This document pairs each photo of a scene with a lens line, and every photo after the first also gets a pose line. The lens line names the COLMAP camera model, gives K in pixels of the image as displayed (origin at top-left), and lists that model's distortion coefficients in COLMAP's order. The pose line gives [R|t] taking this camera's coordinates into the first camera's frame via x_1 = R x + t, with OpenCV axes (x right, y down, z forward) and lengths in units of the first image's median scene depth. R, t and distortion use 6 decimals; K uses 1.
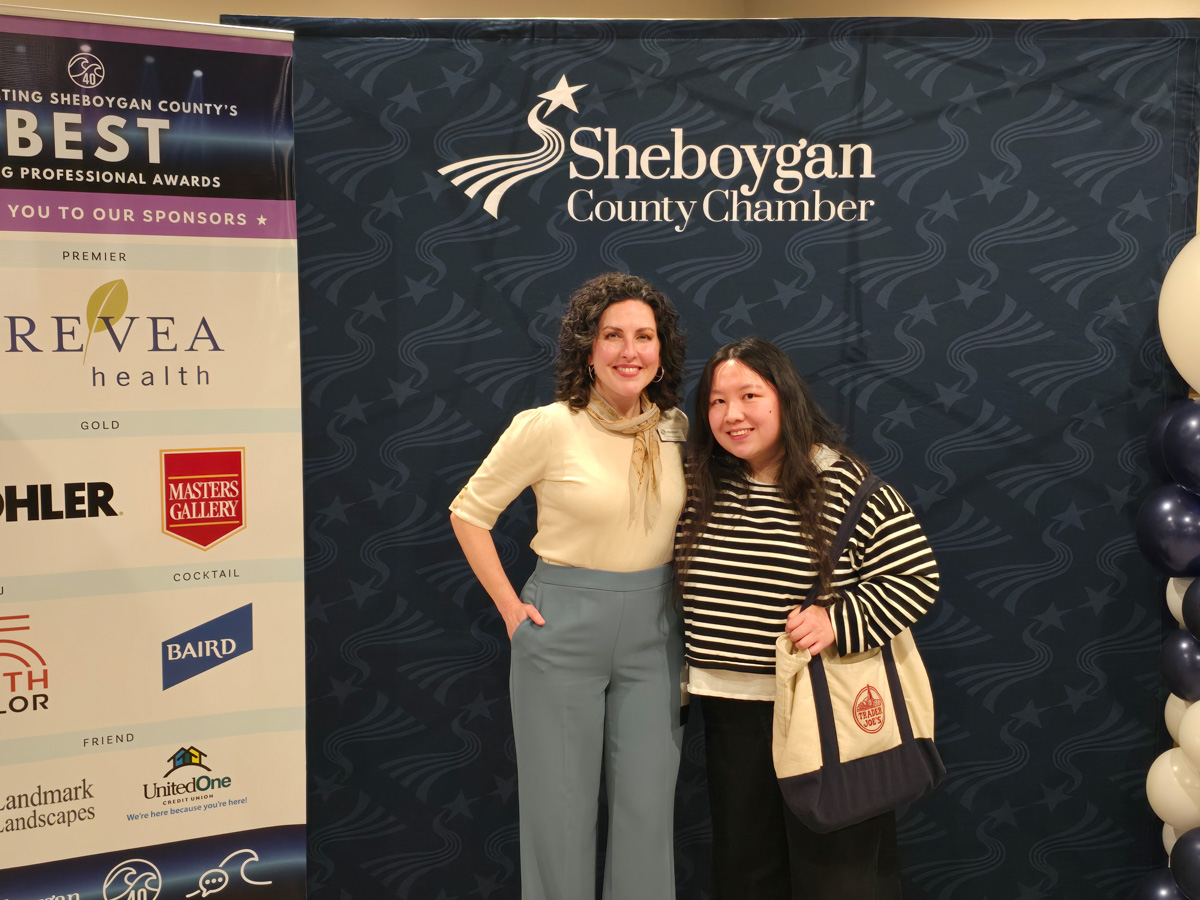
lens RADIAL K [[1515.0, 0, 605.4], [0, 1515.0, 455.9], [0, 0, 1]] dist [0.057865, -0.085171]
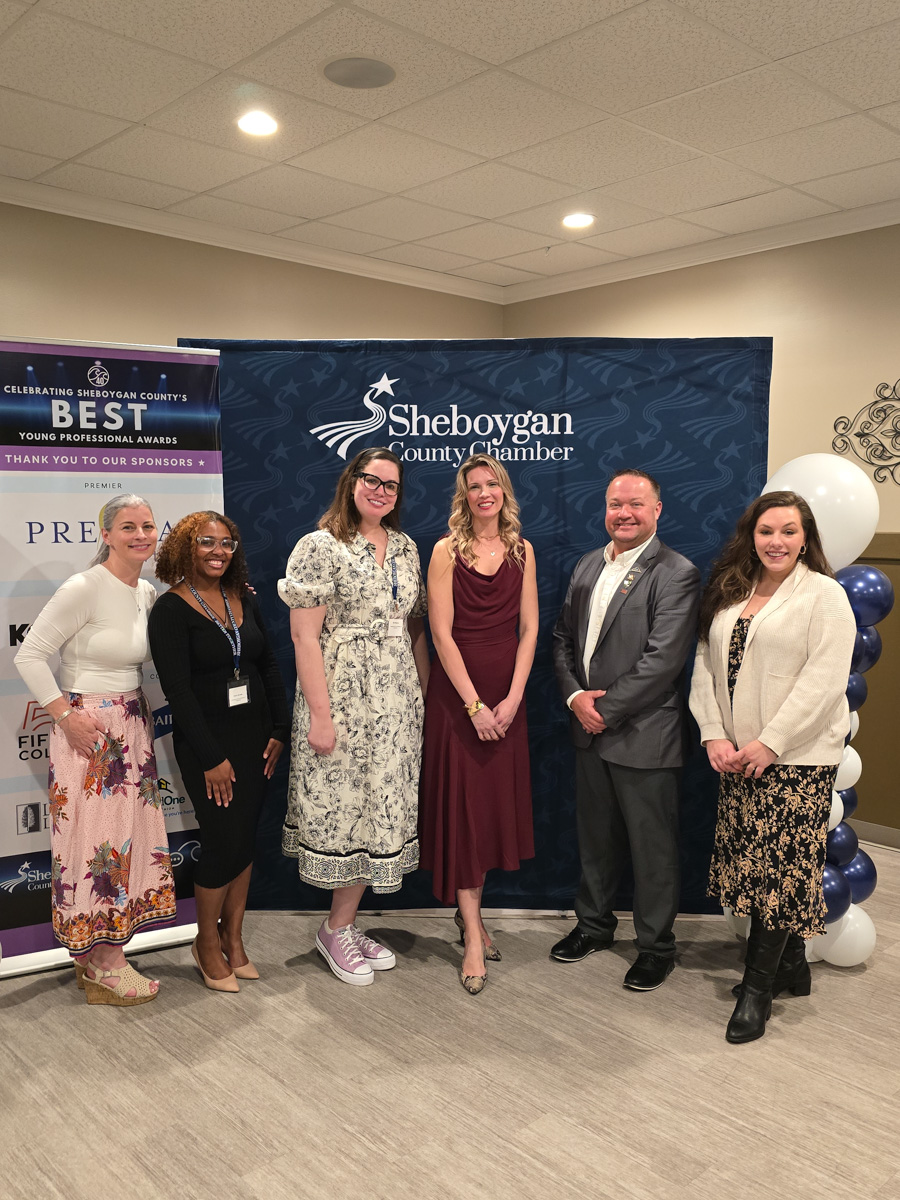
lens RADIAL K [[1053.8, 0, 442.9], [0, 1053.8, 598.6], [0, 0, 1]] dist [0.064047, -0.124276]
pose [[0.999955, -0.005455, -0.007729, 0.043238], [0.005414, 0.999972, -0.005226, 0.001635], [0.007758, 0.005184, 0.999956, -0.150592]]
